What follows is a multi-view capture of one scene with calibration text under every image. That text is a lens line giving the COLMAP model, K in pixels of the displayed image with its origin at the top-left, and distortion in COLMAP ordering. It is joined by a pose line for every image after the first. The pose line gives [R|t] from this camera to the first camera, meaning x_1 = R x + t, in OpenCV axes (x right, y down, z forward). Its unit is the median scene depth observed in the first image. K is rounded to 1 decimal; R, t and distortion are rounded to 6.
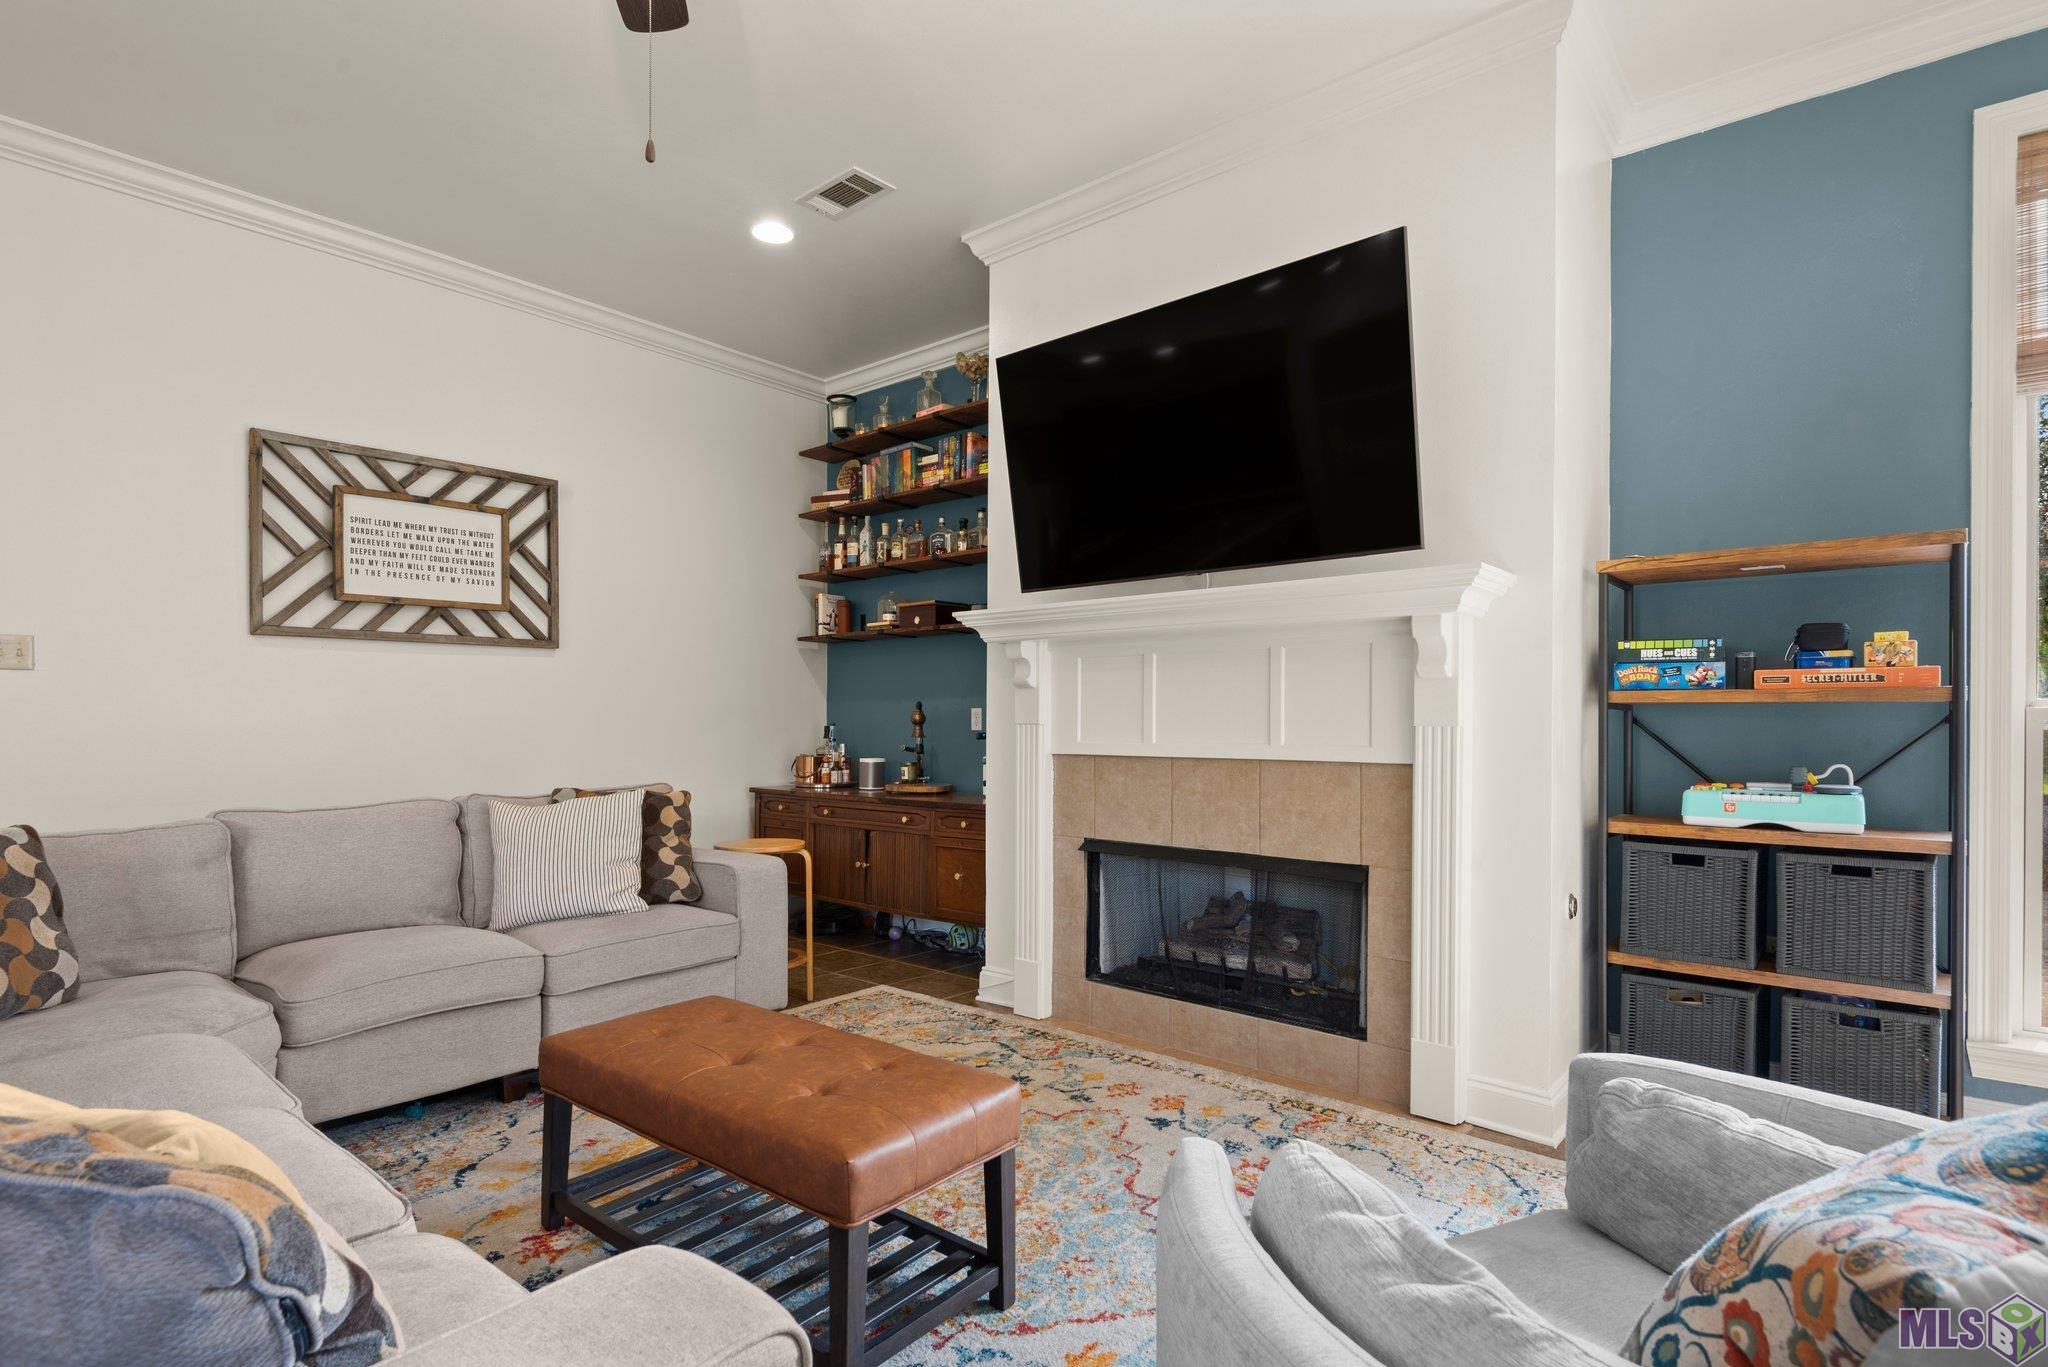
lens RADIAL K [[1017.1, 0, 1044.3], [0, 1017.1, 727.0], [0, 0, 1]] dist [0.000509, -0.001315]
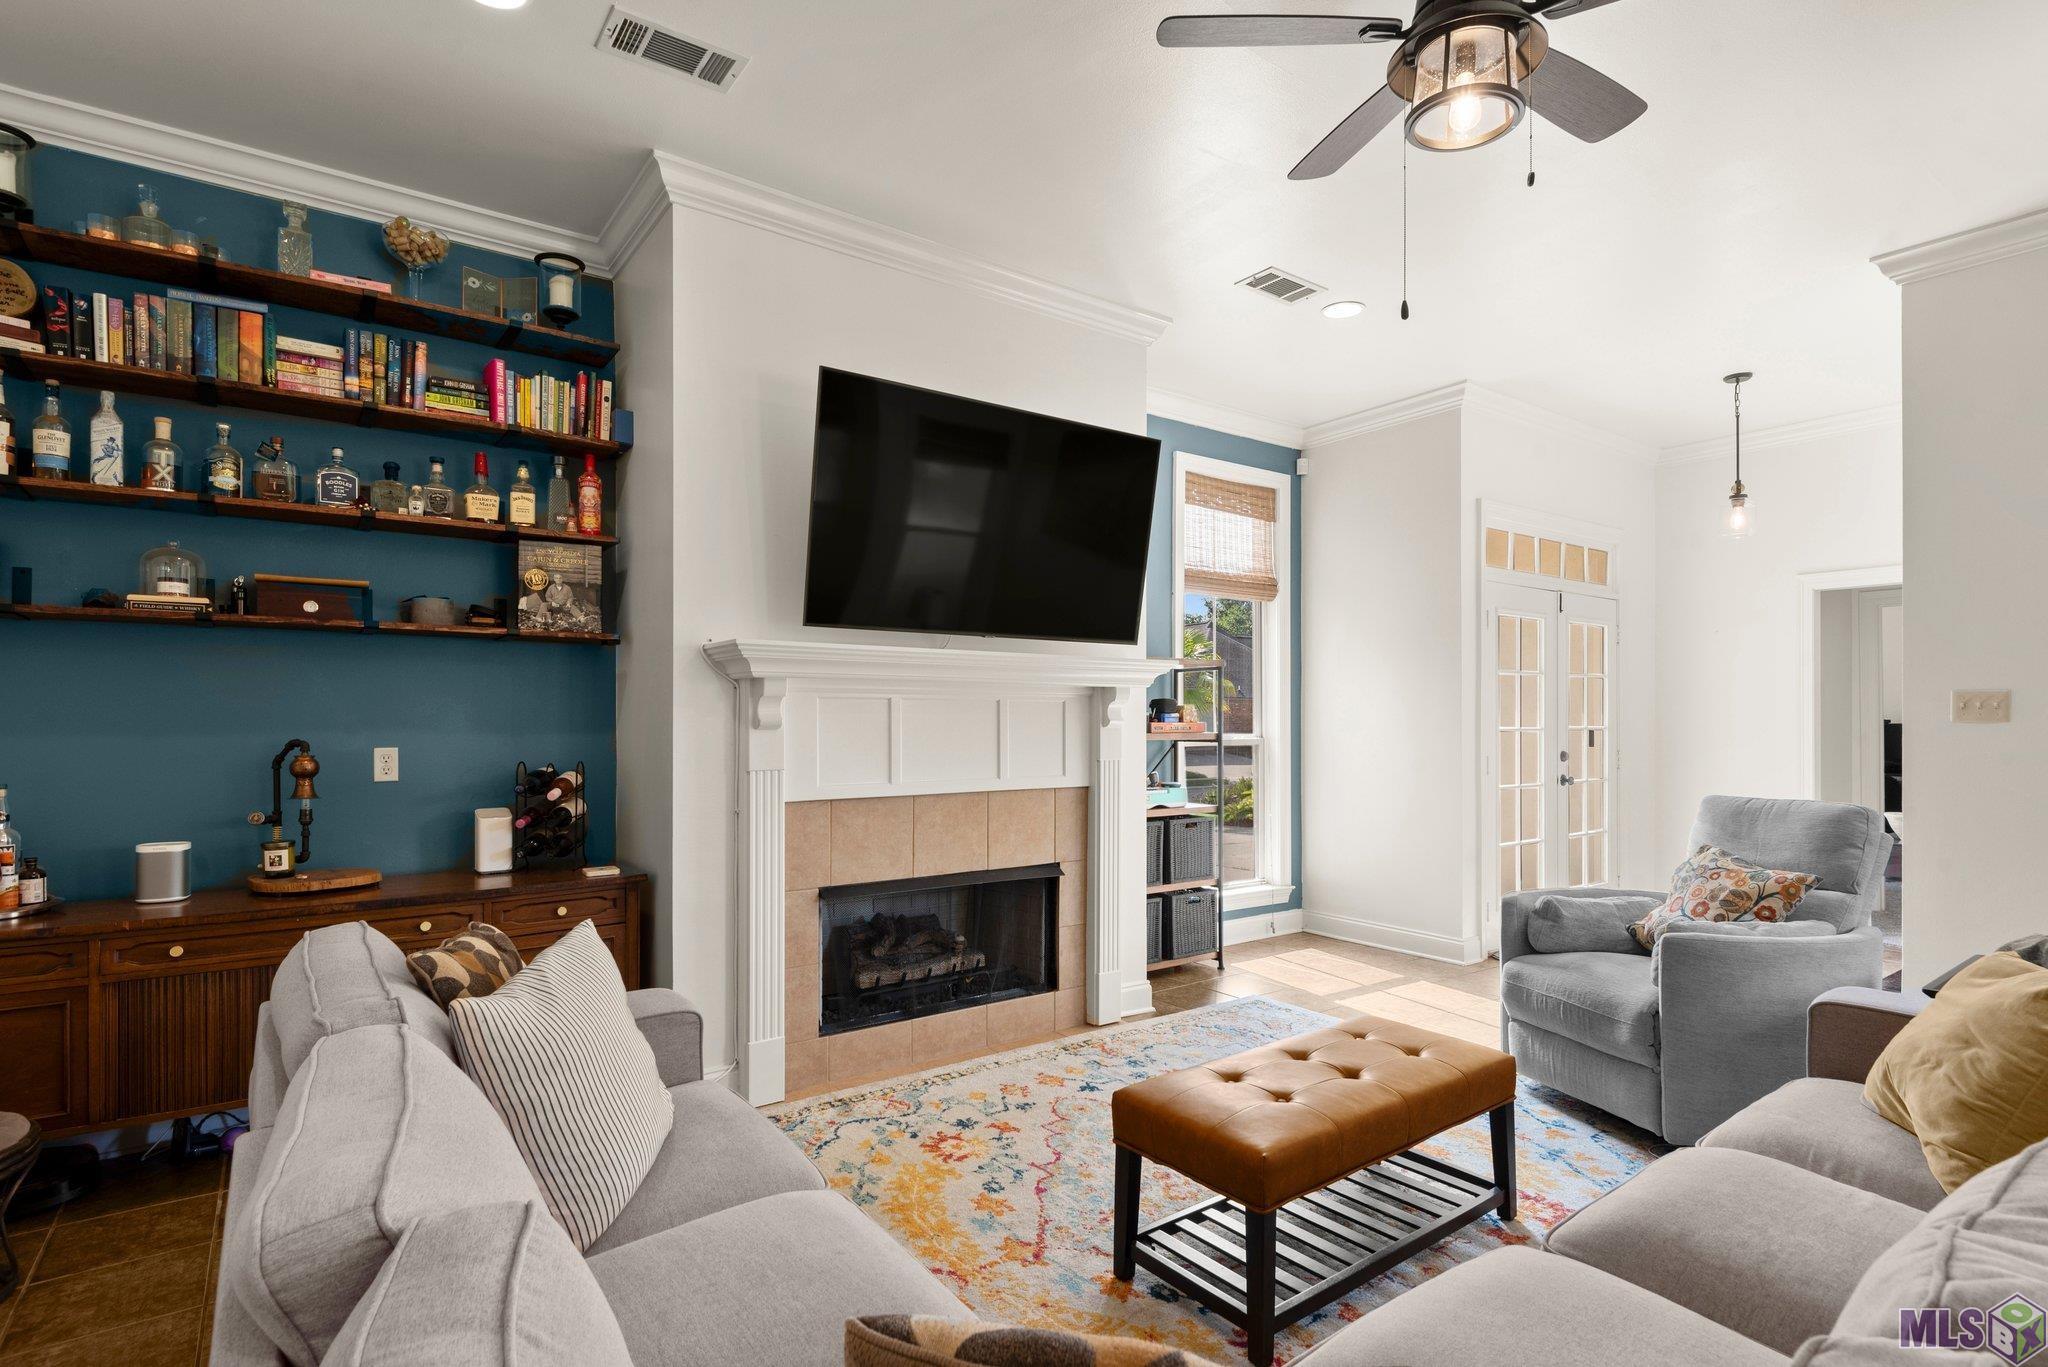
lens RADIAL K [[1017.1, 0, 1033.3], [0, 1017.1, 717.2], [0, 0, 1]] dist [0.000509, -0.001315]
pose [[0.228626, -0.001364, 0.973513, -0.886346], [0.005620, 0.999984, 0.000081, -0.051851], [-0.973498, 0.005453, 0.228630, 0.621033]]
